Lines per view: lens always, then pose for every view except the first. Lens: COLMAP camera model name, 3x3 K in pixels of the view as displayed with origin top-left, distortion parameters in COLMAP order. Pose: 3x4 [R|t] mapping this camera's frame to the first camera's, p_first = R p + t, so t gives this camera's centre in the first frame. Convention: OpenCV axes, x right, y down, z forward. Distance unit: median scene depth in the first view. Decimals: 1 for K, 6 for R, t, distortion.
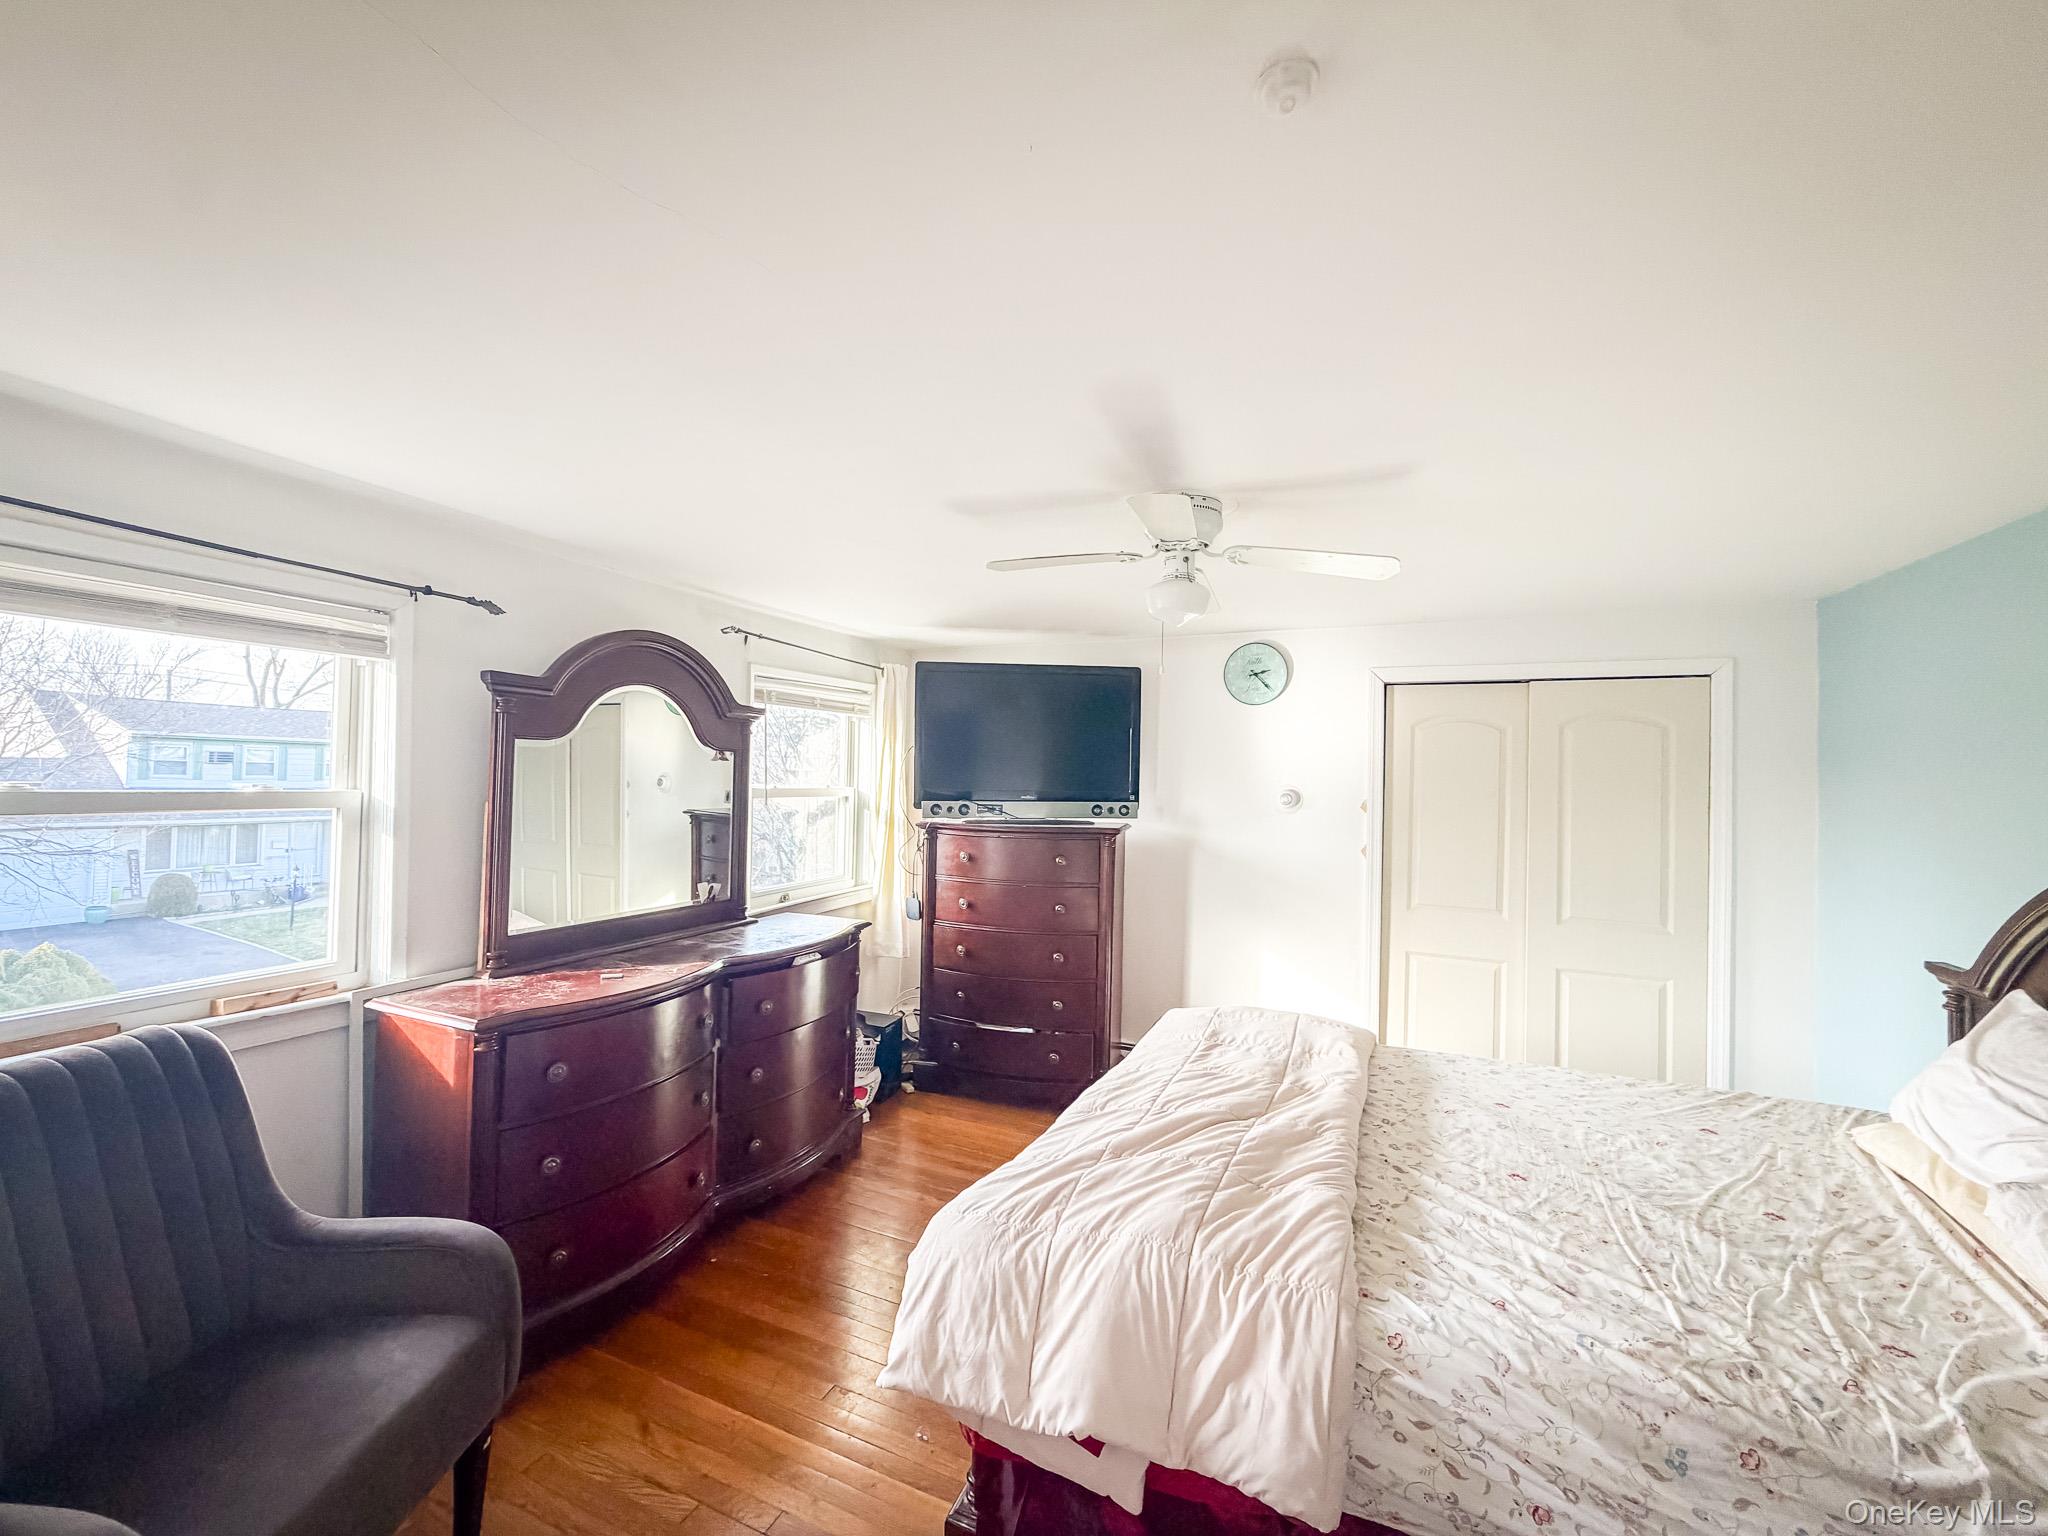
lens RADIAL K [[816.0, 0, 1015.2], [0, 816.0, 765.2], [0, 0, 1]] dist [-0.000789, 0.000014]
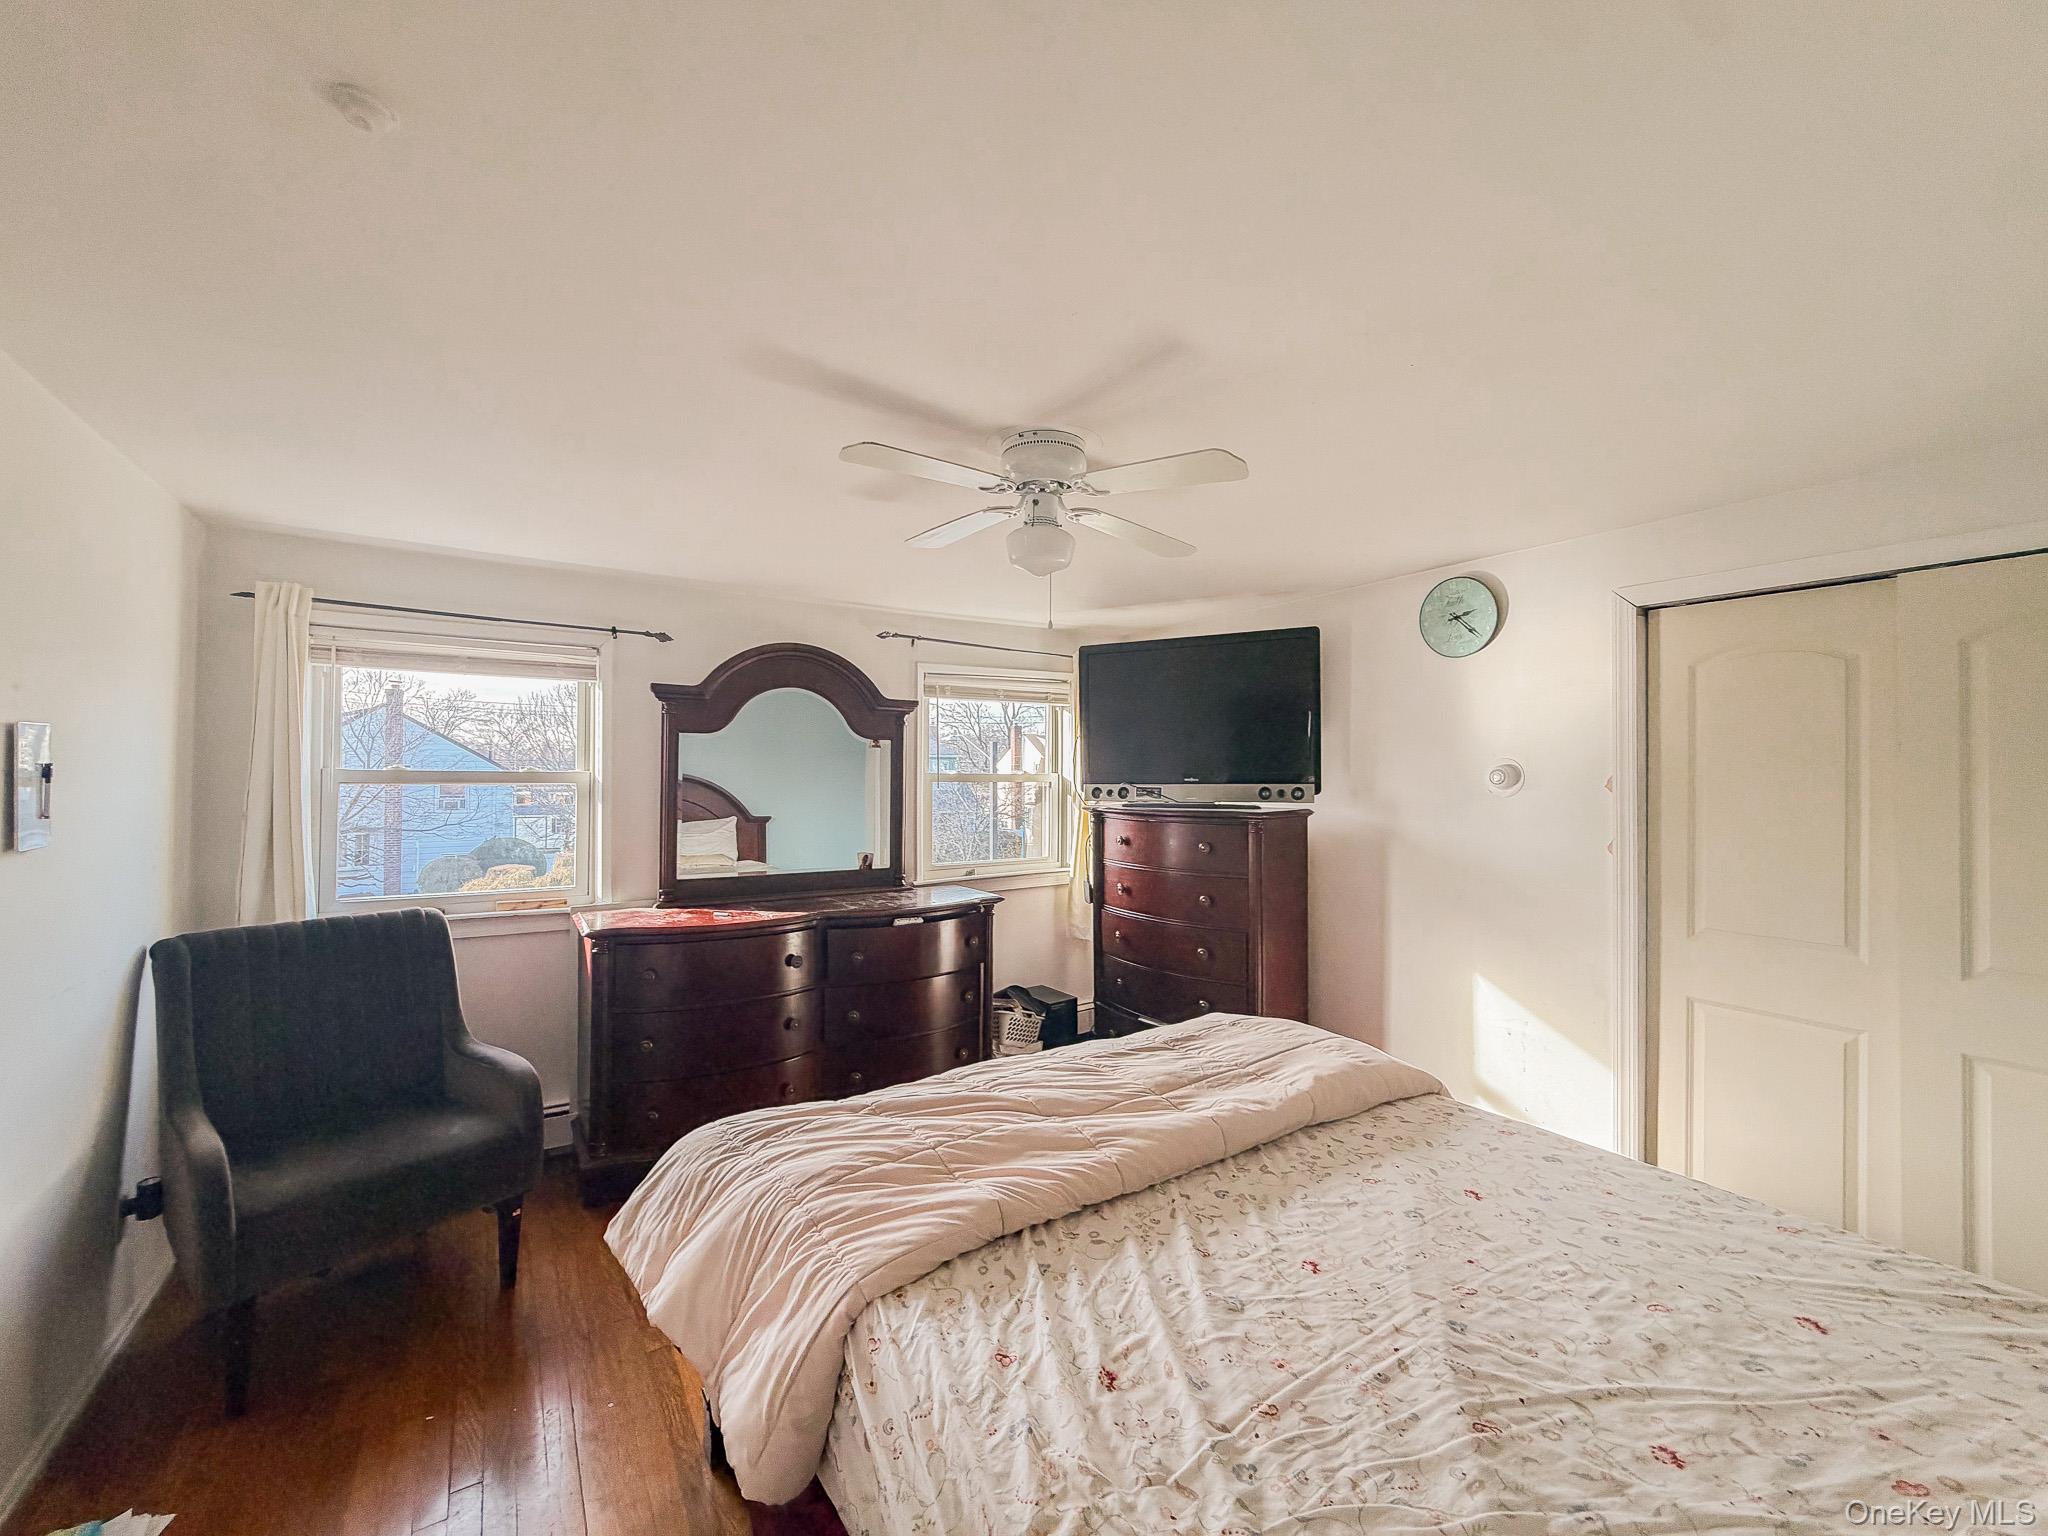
lens RADIAL K [[816.0, 0, 1015.2], [0, 816.0, 765.2], [0, 0, 1]] dist [-0.000789, 0.000014]
pose [[0.832367, -0.022611, -0.553763, 0.448689], [0.020353, 0.999741, -0.010229, 0.034919], [0.553851, -0.002756, 0.832611, 0.141036]]
